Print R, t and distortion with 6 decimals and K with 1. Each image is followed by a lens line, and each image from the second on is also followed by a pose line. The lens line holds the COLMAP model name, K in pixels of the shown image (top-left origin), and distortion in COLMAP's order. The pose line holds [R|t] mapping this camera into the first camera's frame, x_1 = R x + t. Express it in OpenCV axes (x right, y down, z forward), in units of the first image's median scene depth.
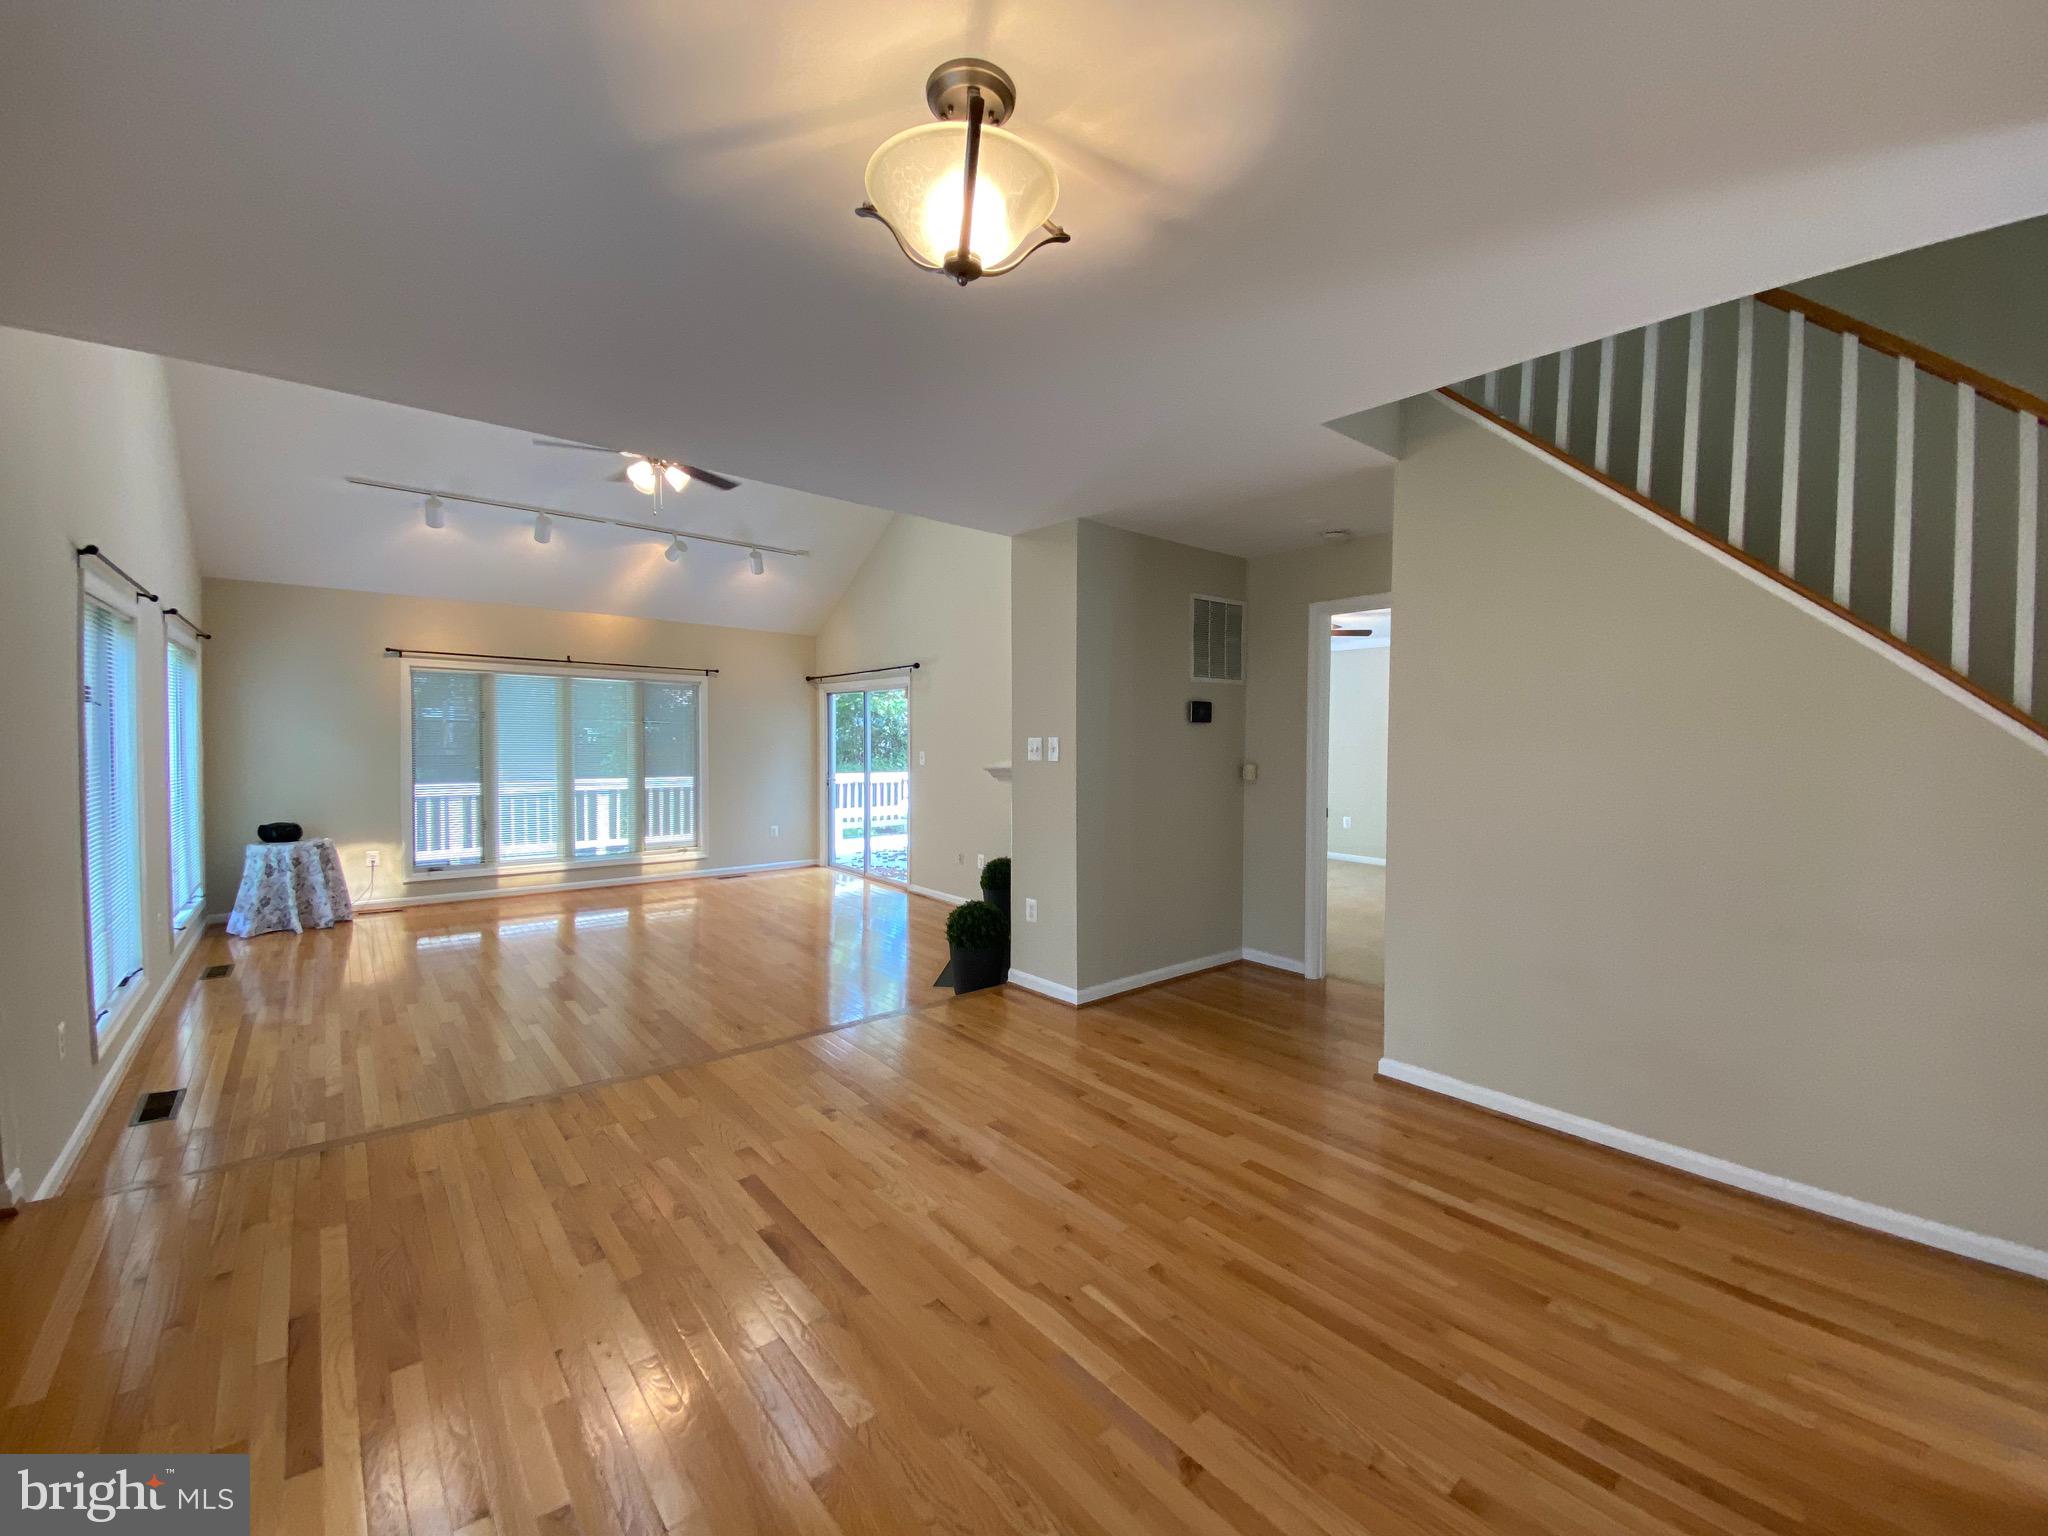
lens RADIAL K [[819.6, 0, 1040.6], [0, 819.6, 771.3], [0, 0, 1]] dist [0.015840, -0.017980]
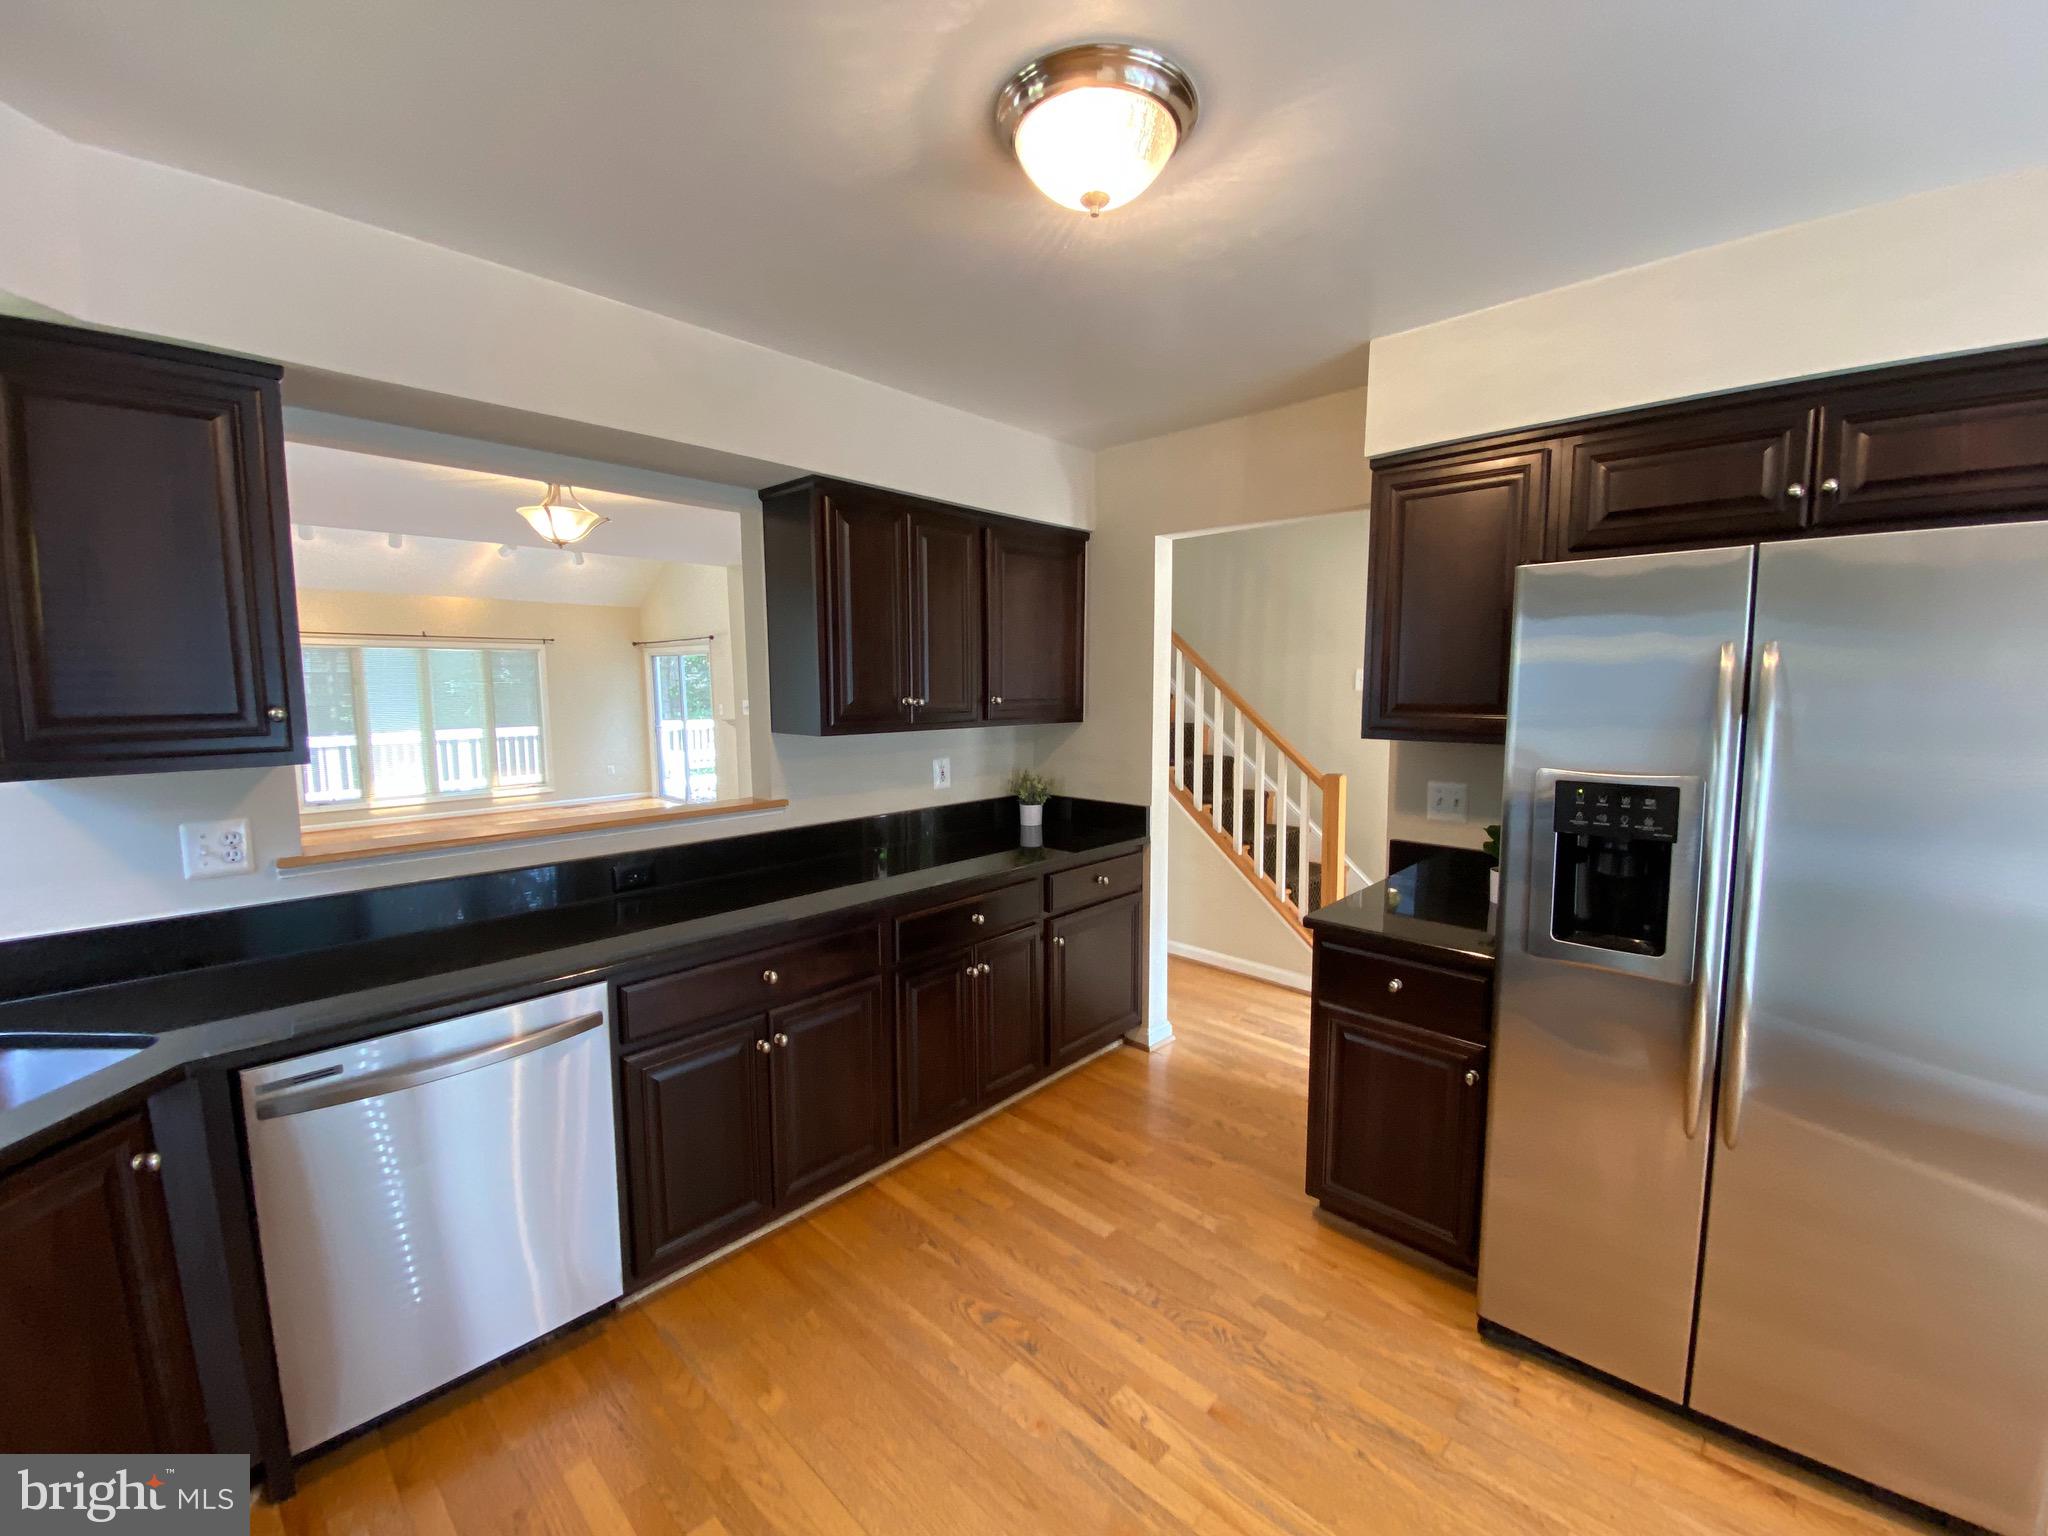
lens RADIAL K [[830.2, 0, 1024.0], [0, 830.2, 768.0], [0, 0, 1]] dist [0.017656, -0.018914]
pose [[0.996008, -0.020842, 0.086793, 0.228764], [0.014815, 0.997471, 0.069518, -0.009234], [-0.088023, -0.067955, 0.993798, -0.365769]]
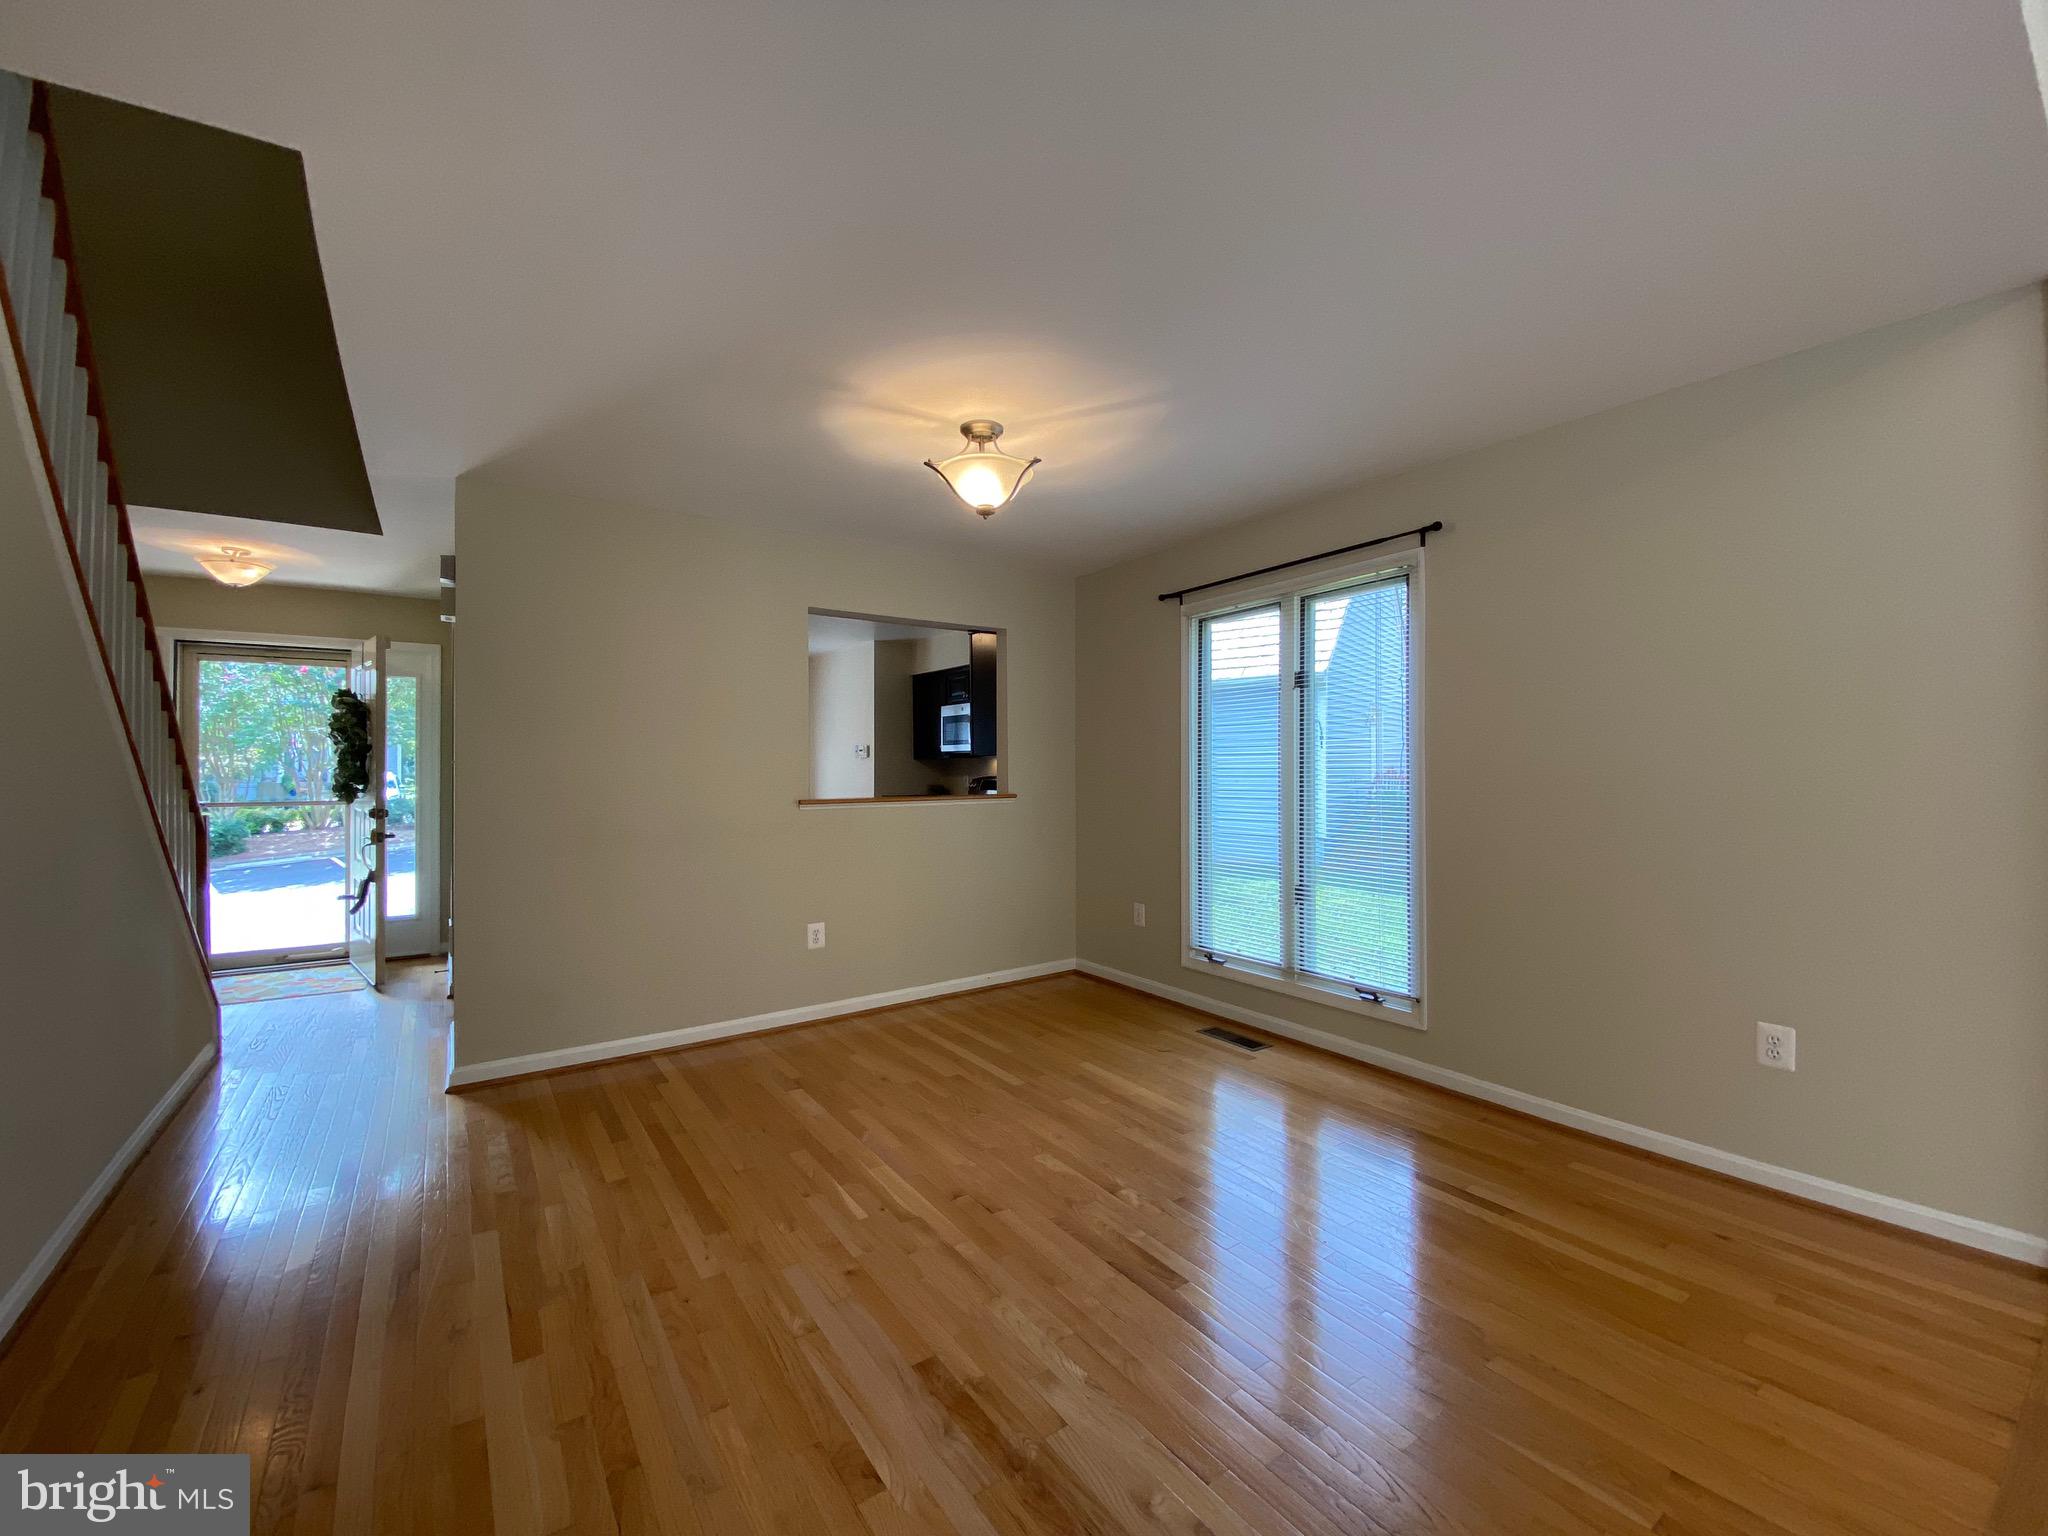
lens RADIAL K [[830.2, 0, 1024.0], [0, 830.2, 768.0], [0, 0, 1]] dist [0.017656, -0.018914]
pose [[-0.994431, -0.006993, 0.105153, -0.087776], [-0.003417, 0.999411, 0.034157, -0.010716], [-0.105330, 0.033608, -0.993869, 0.650648]]
